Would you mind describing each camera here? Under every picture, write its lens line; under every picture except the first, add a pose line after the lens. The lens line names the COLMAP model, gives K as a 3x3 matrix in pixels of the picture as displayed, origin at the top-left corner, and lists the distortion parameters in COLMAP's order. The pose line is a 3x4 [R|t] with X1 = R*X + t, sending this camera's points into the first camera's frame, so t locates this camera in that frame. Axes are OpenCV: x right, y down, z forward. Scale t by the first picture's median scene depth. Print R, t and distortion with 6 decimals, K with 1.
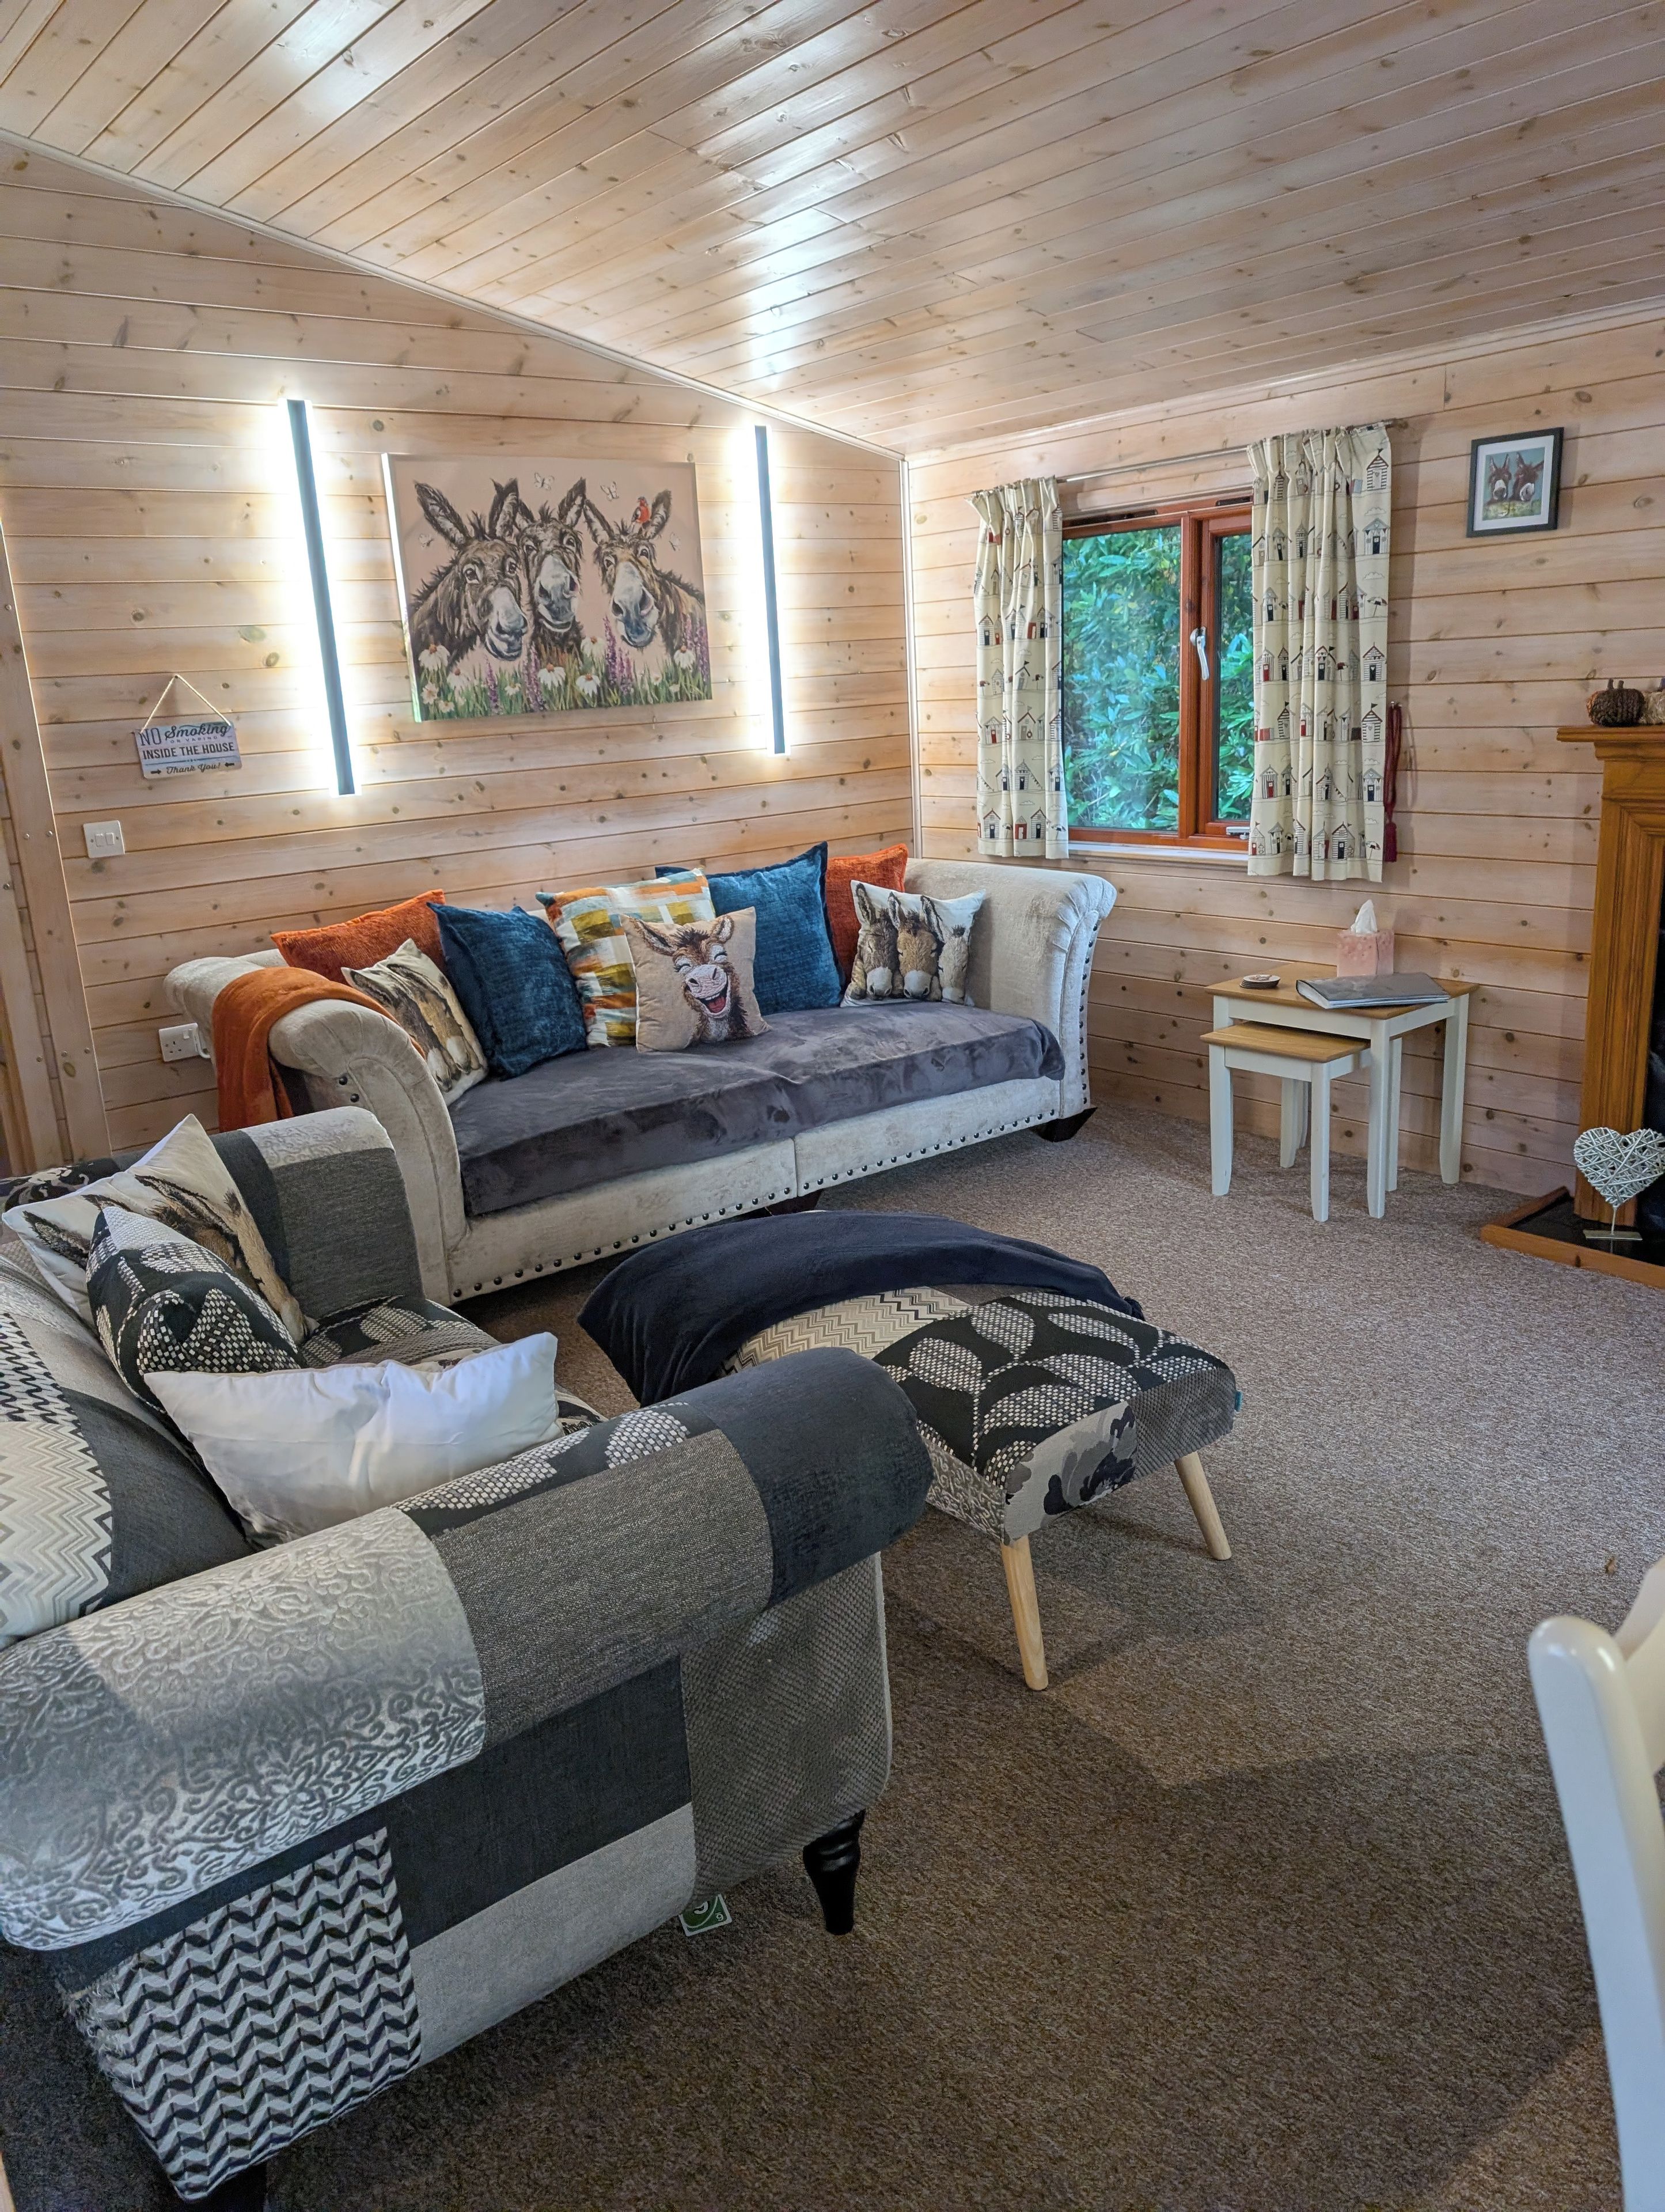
lens RADIAL K [[1602.4, 0, 823.1], [0, 1602.4, 1106.6], [0, 0, 1]] dist [0.017750, -0.010114]
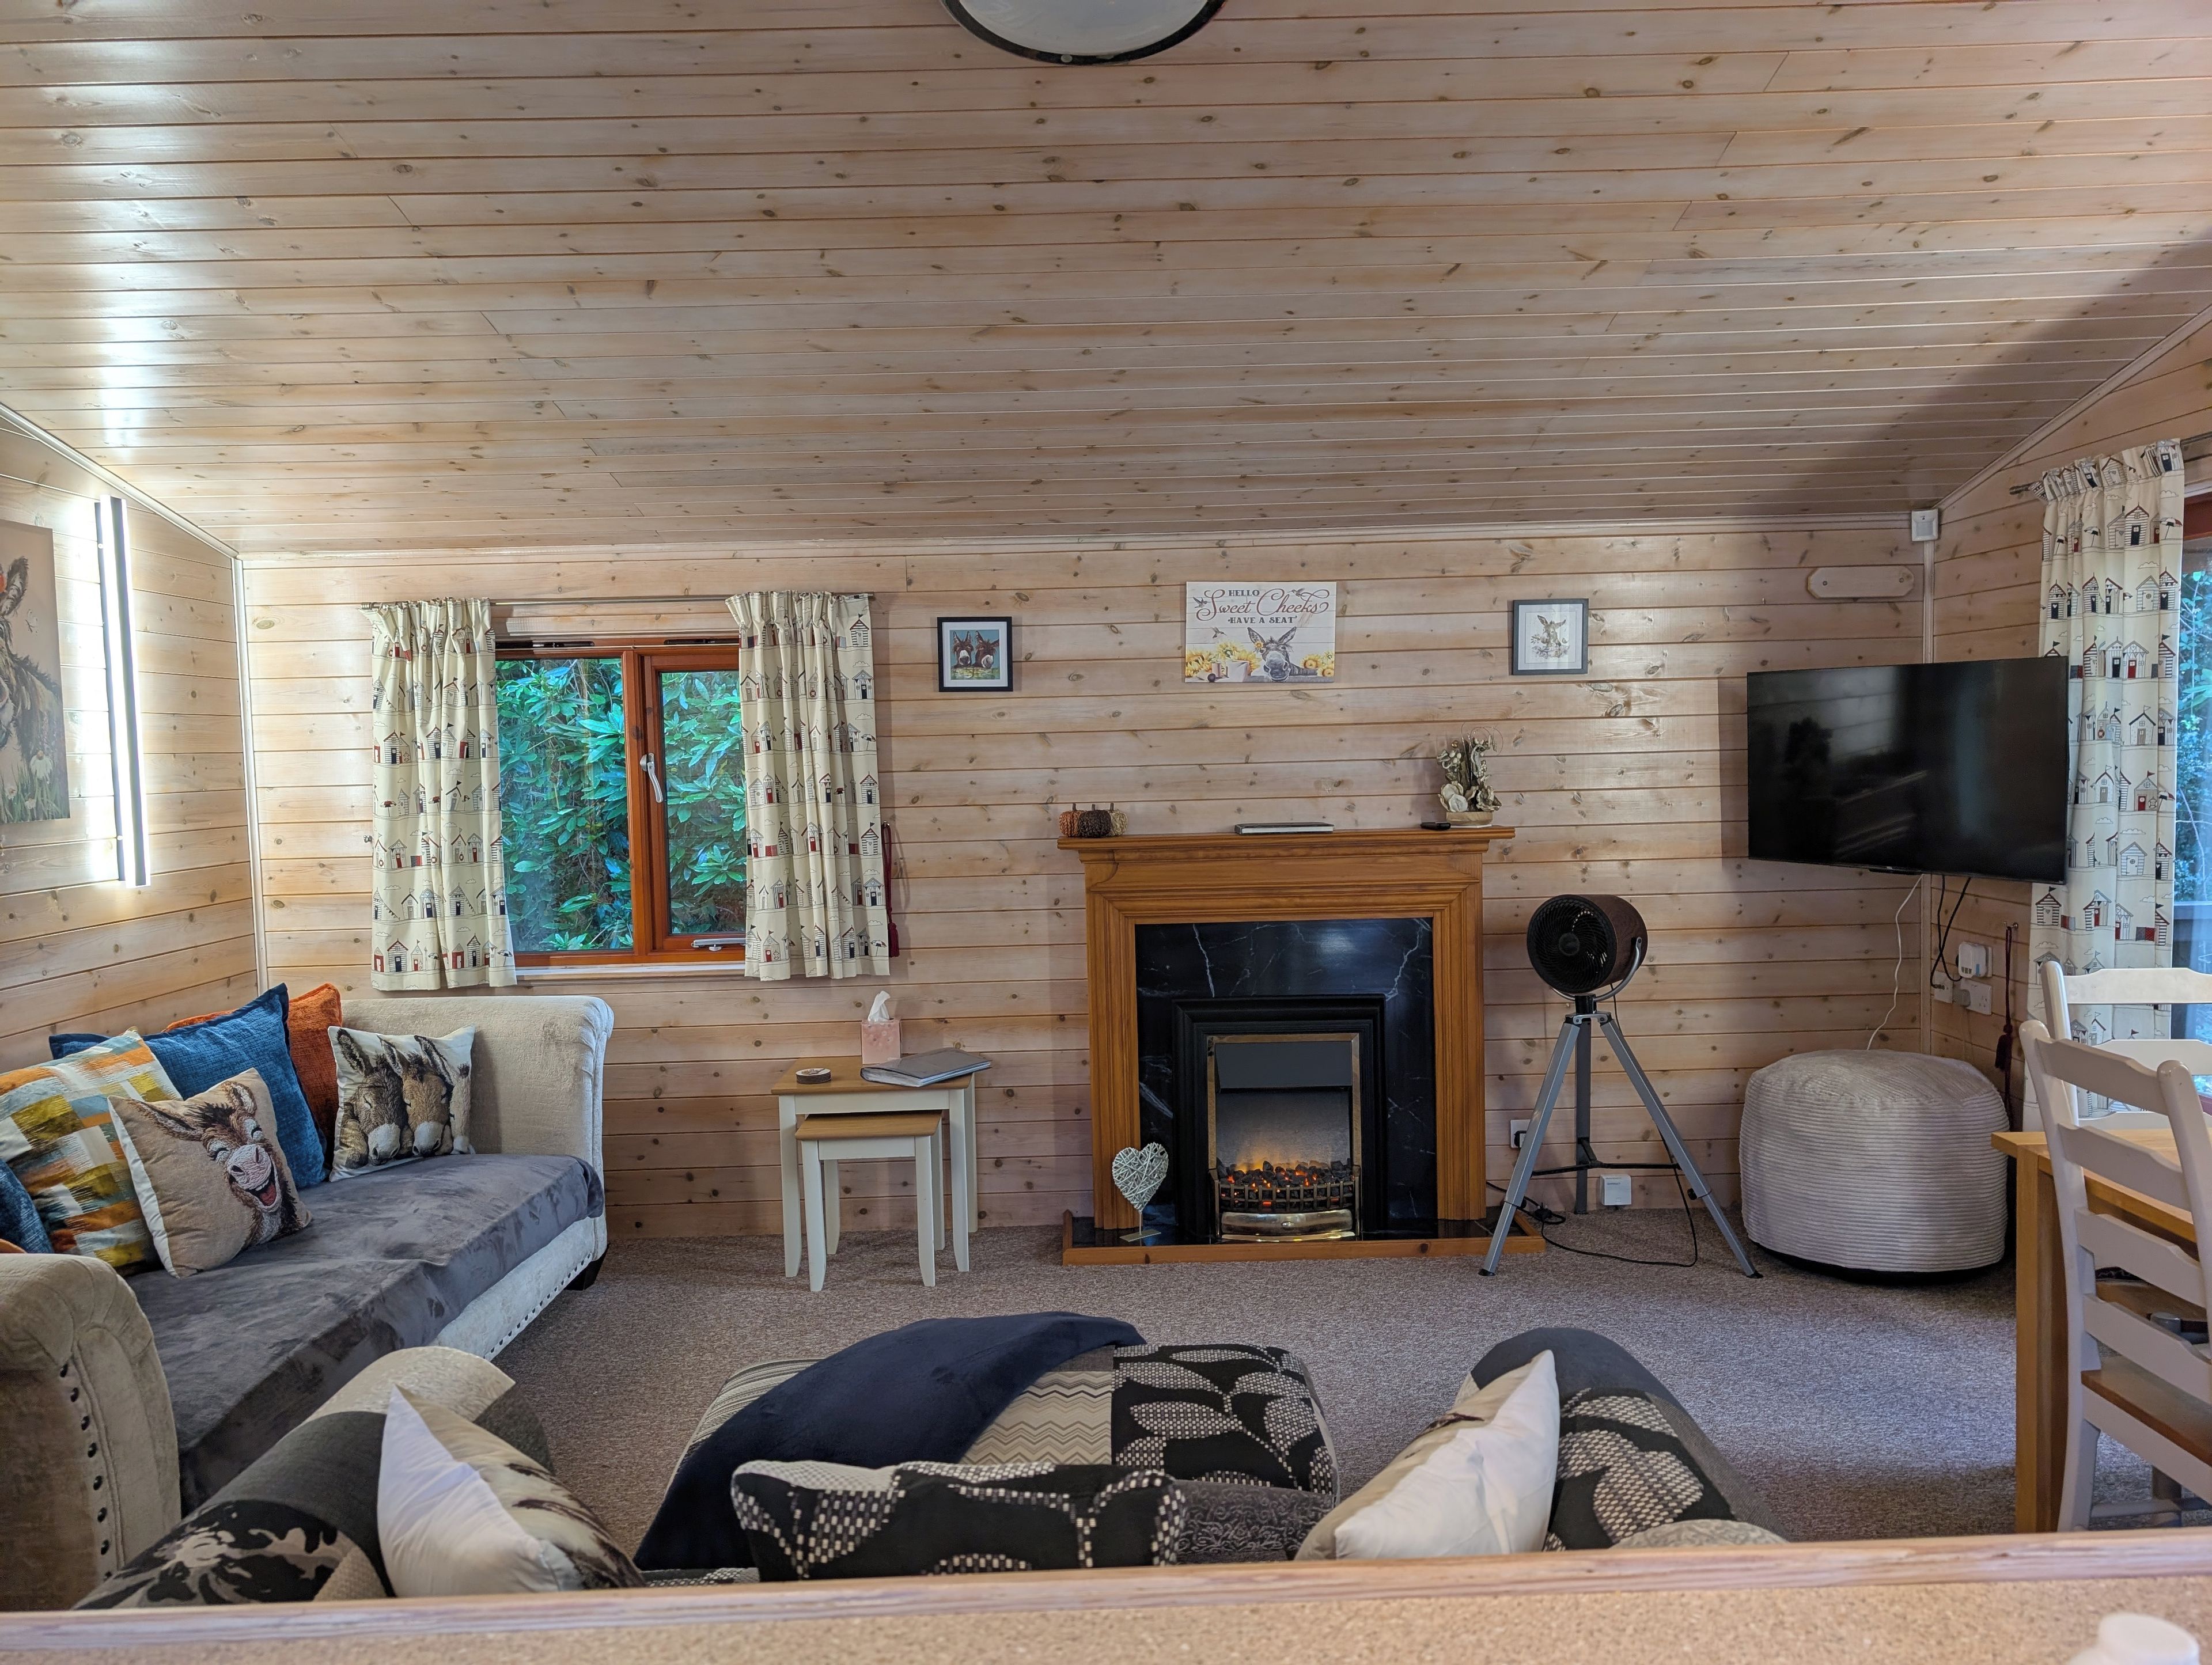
lens RADIAL K [[1602.4, 0, 1104.6], [0, 1602.4, 842.9], [0, 0, 1]] dist [0.017750, -0.010114]
pose [[0.604304, -0.006156, 0.796730, -0.434038], [0.201446, 0.968661, -0.145308, -0.033179], [-0.770867, 0.248308, 0.586606, 0.185589]]
